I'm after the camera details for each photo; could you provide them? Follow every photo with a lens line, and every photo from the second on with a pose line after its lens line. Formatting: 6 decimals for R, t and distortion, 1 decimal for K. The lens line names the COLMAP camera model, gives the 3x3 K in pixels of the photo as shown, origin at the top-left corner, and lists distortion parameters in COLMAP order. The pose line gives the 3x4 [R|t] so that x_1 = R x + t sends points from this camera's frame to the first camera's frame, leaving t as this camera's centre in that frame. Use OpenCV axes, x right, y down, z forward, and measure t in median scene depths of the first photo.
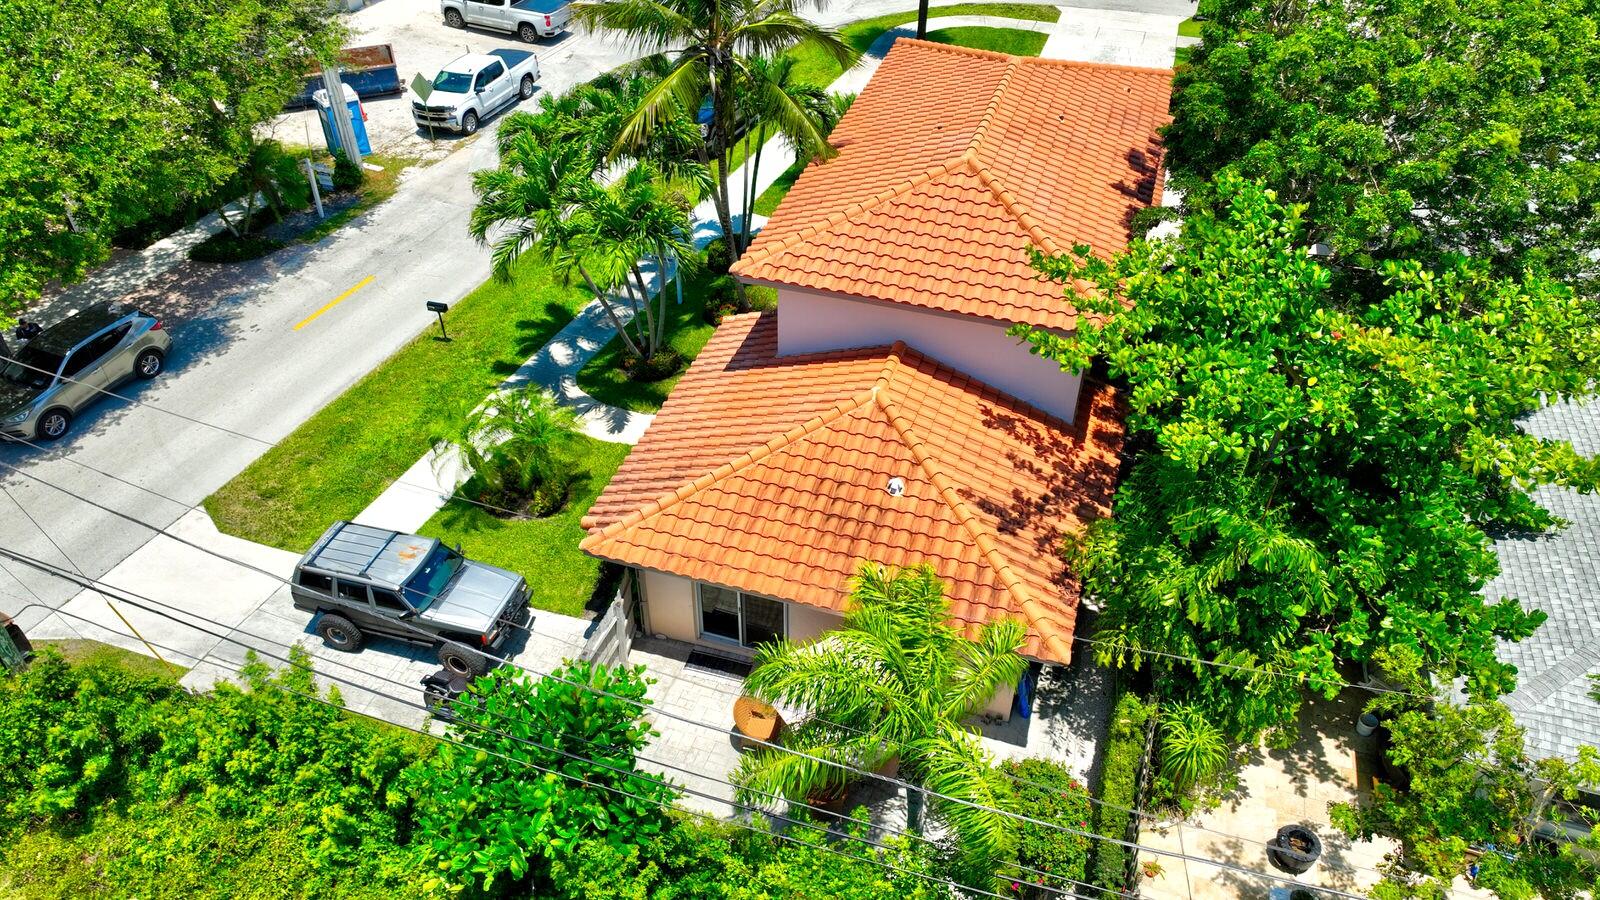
lens RADIAL K [[1137.4, 0, 828.9], [0, 1137.4, 448.0], [0, 0, 1]] dist [-0.001881, -0.000588]
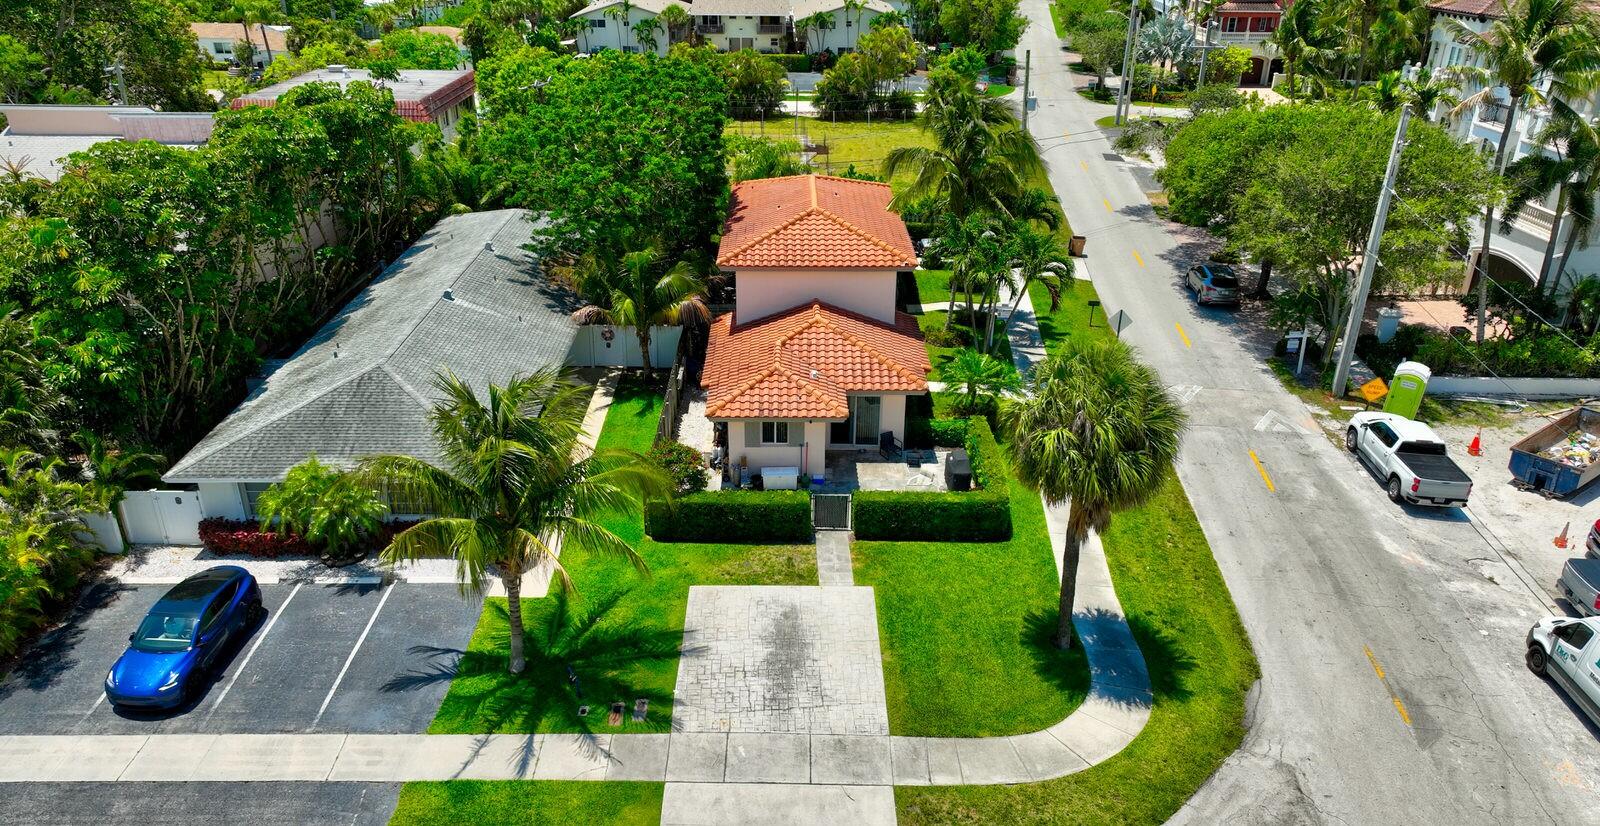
lens RADIAL K [[1149.3, 0, 800.0], [0, 1149.3, 413.0], [0, 0, 1]] dist [0.003845, 0.001853]
pose [[-0.954553, 0.101837, -0.280103, 0.653909], [-0.204209, 0.461071, 0.863546, -1.573210], [0.217089, 0.881500, -0.419321, 1.874631]]
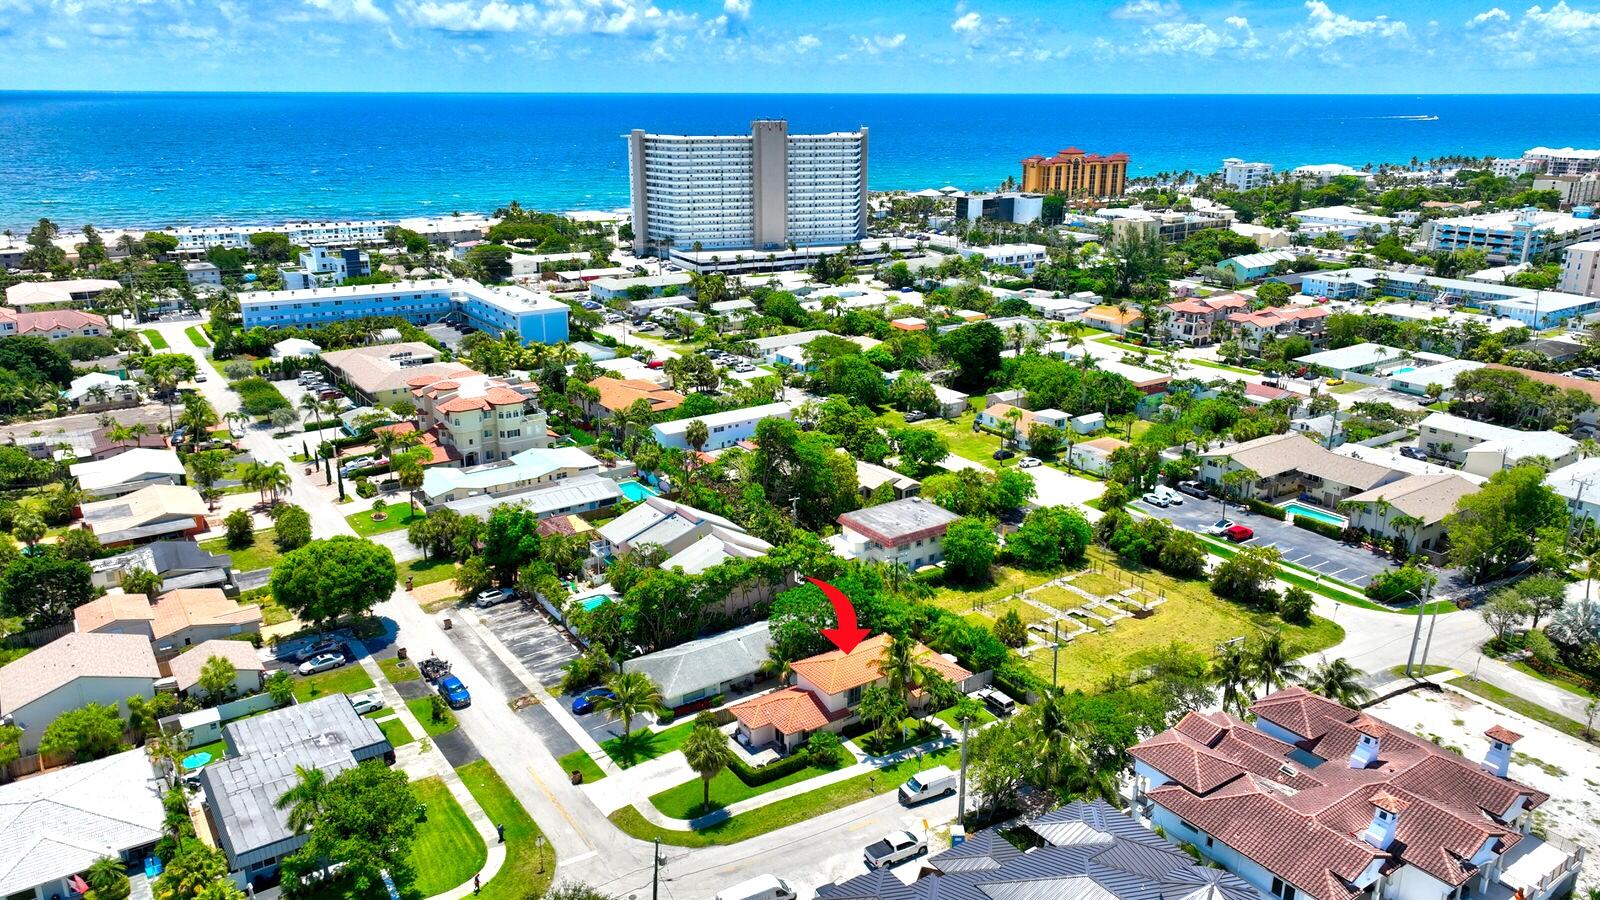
lens RADIAL K [[1142.4, 0, 800.0], [0, 1142.4, 450.0], [0, 0, 1]] dist [0.006655, 0.006029]
pose [[-0.778582, -0.206866, 0.592466, -2.046780], [0.383637, 0.590239, 0.710240, -3.784594], [-0.496622, 0.780272, -0.380188, 2.013259]]
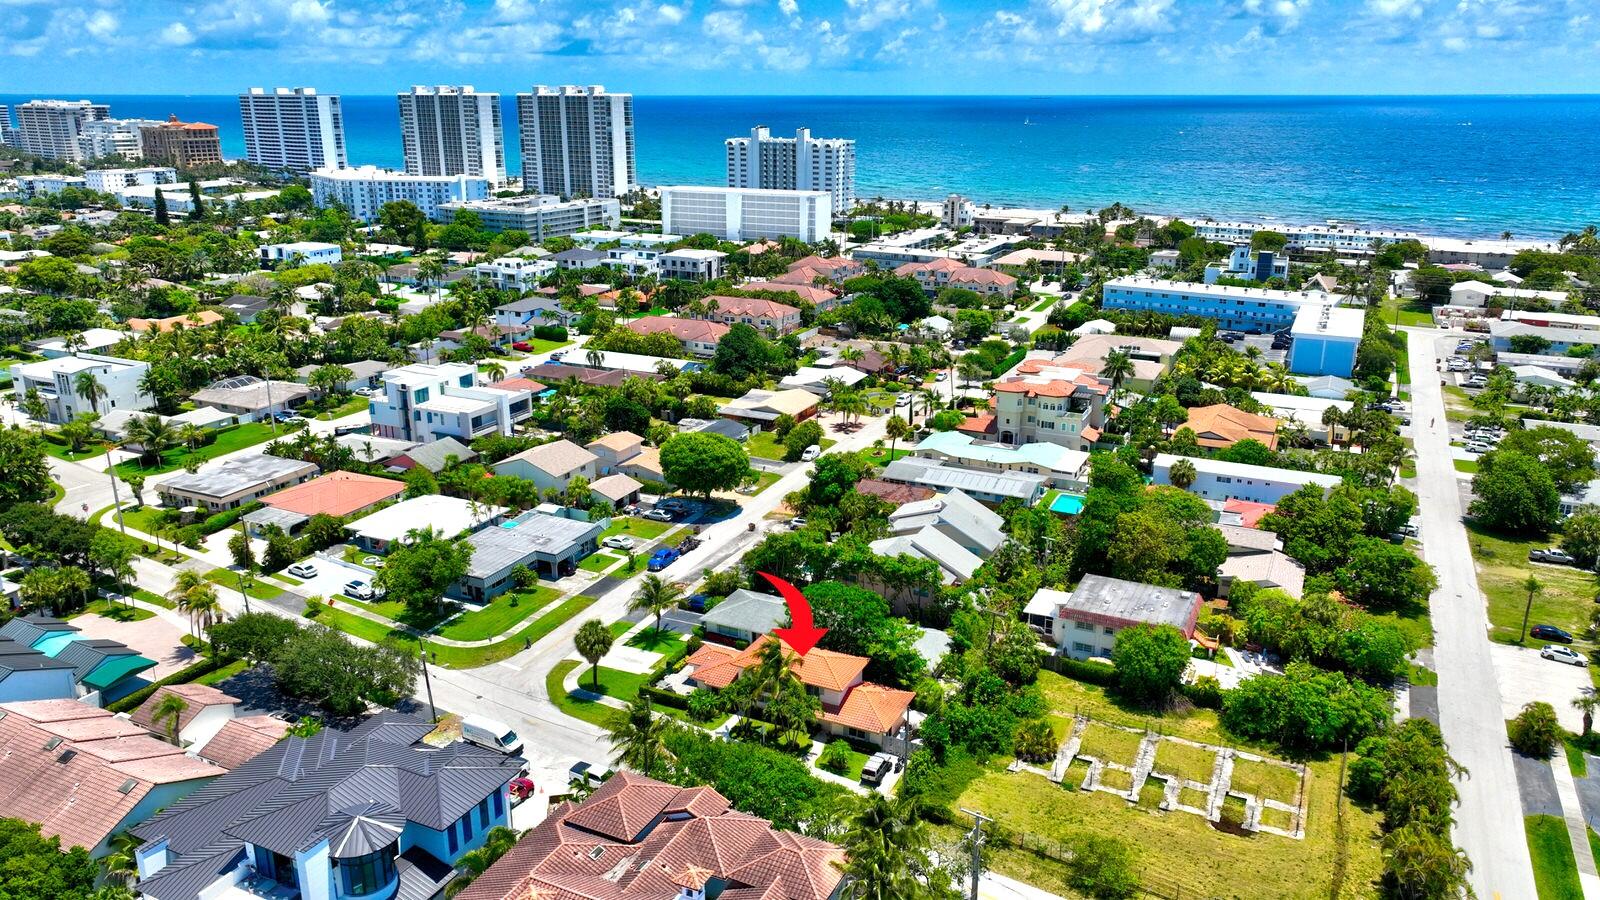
lens RADIAL K [[1142.4, 0, 800.0], [0, 1142.4, 450.0], [0, 0, 1]] dist [0.006655, 0.006029]
pose [[0.162921, -0.311697, 0.936110, -3.621627], [0.624572, 0.767063, 0.146709, -1.463291], [-0.763784, 0.560766, 0.319648, -0.896641]]
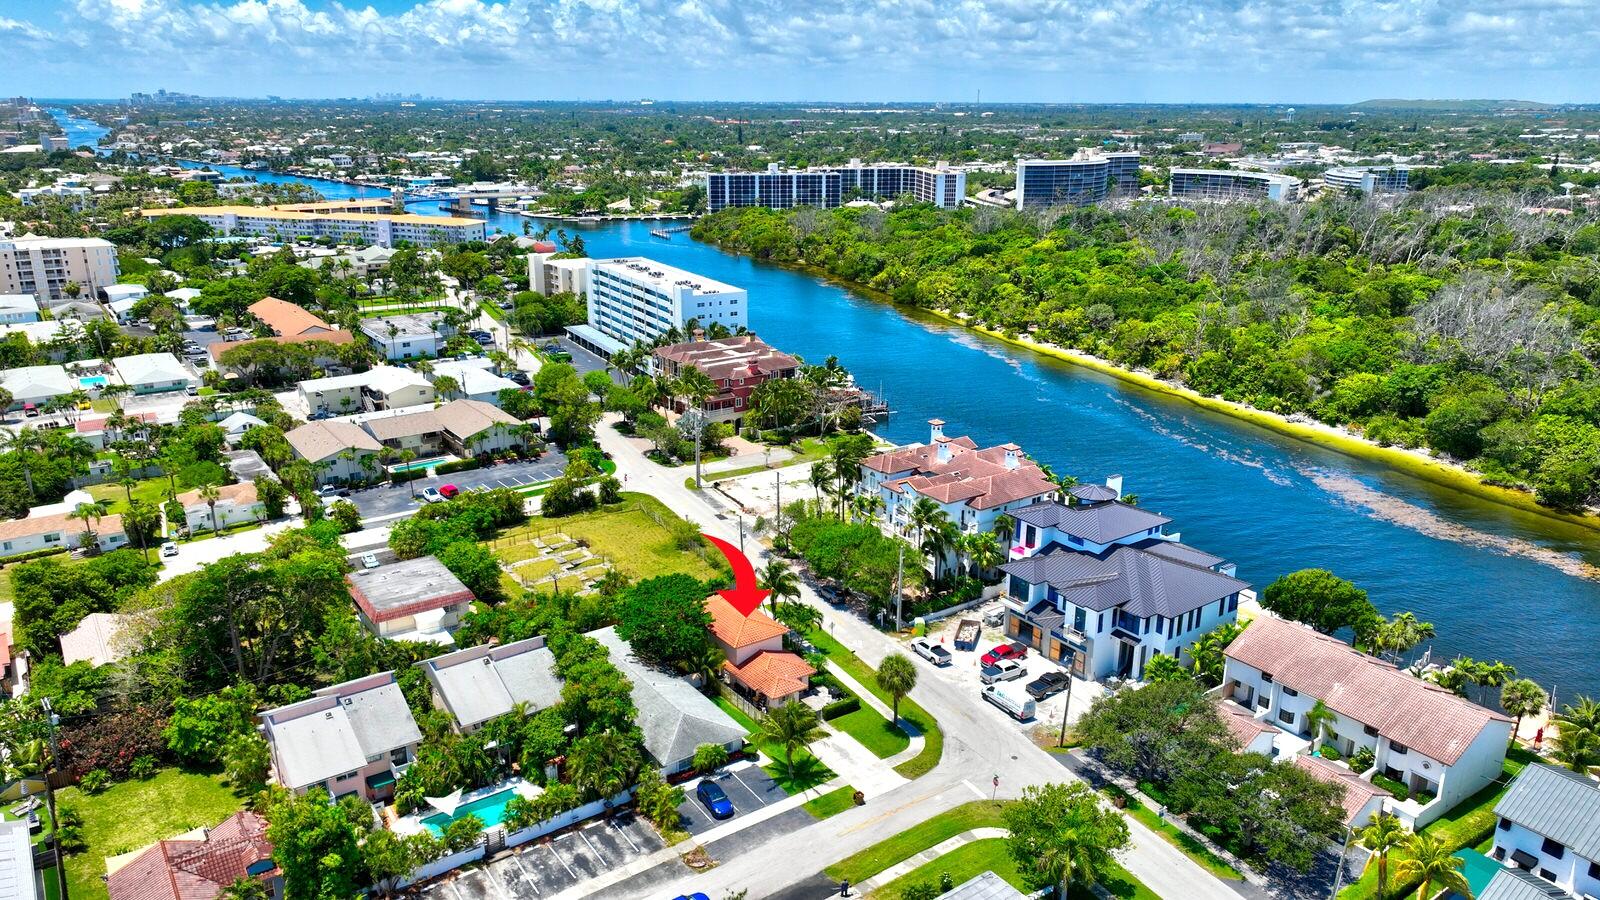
lens RADIAL K [[1127.8, 0, 802.4], [0, 1127.8, 448.0], [0, 0, 1]] dist [0.008921, 0.006943]
pose [[-0.613820, 0.214914, -0.759629, 3.302064], [-0.508943, 0.627848, 0.588884, -3.527842], [0.603491, 0.748077, -0.276007, 1.833370]]
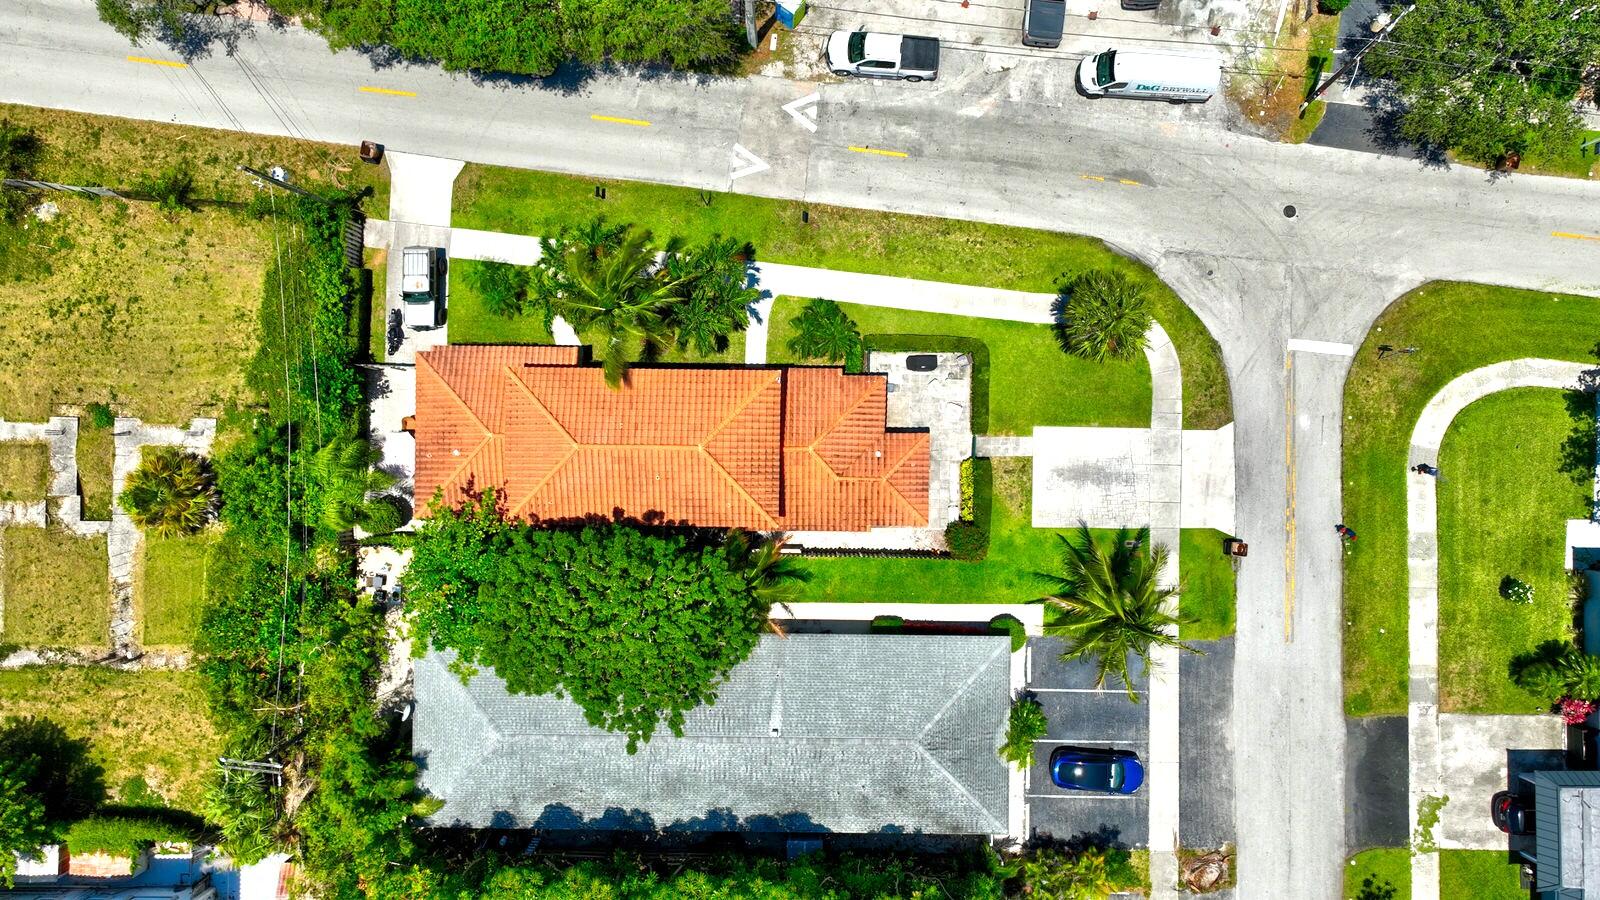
lens RADIAL K [[1134.9, 0, 800.0], [0, 1134.9, 450.0], [0, 0, 1]] dist [0.006613, 0.006792]
pose [[0.276344, 0.960780, -0.023147, 0.247043], [-0.598987, 0.191019, 0.777641, -1.862461], [0.751564, -0.201032, 0.628282, -0.085178]]
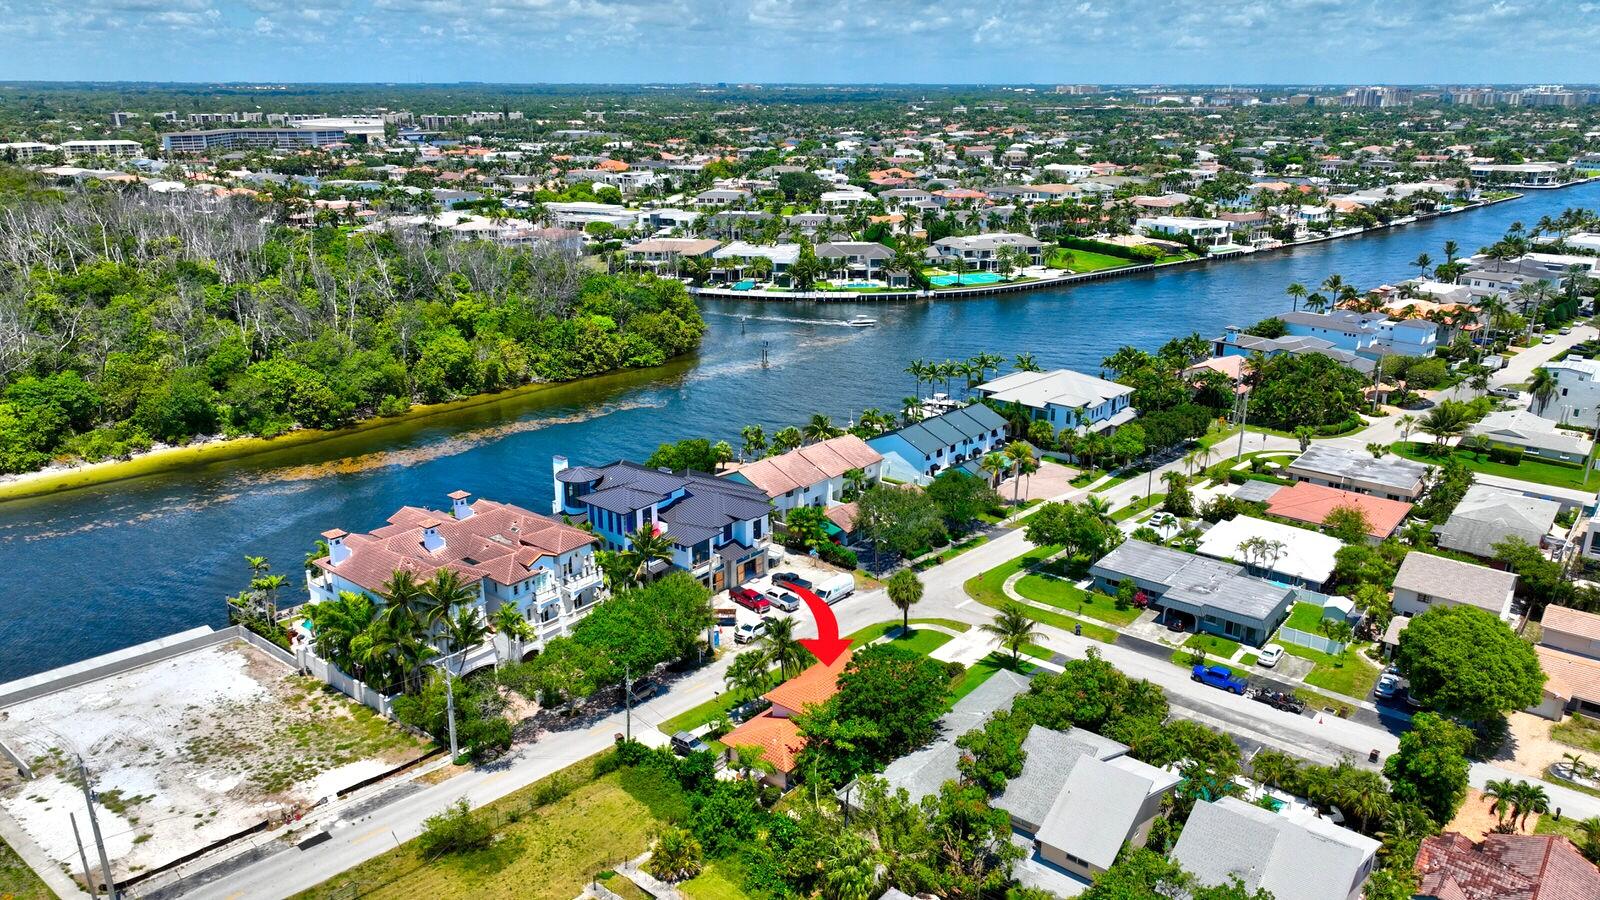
lens RADIAL K [[1133.5, 0, 801.7], [0, 1133.5, 448.4], [0, 0, 1]] dist [0.004338, 0.011665]
pose [[0.923097, 0.104482, -0.370102, 1.422329], [-0.231817, 0.919059, -0.318735, 0.310913], [0.306844, 0.380020, 0.872601, -2.939967]]
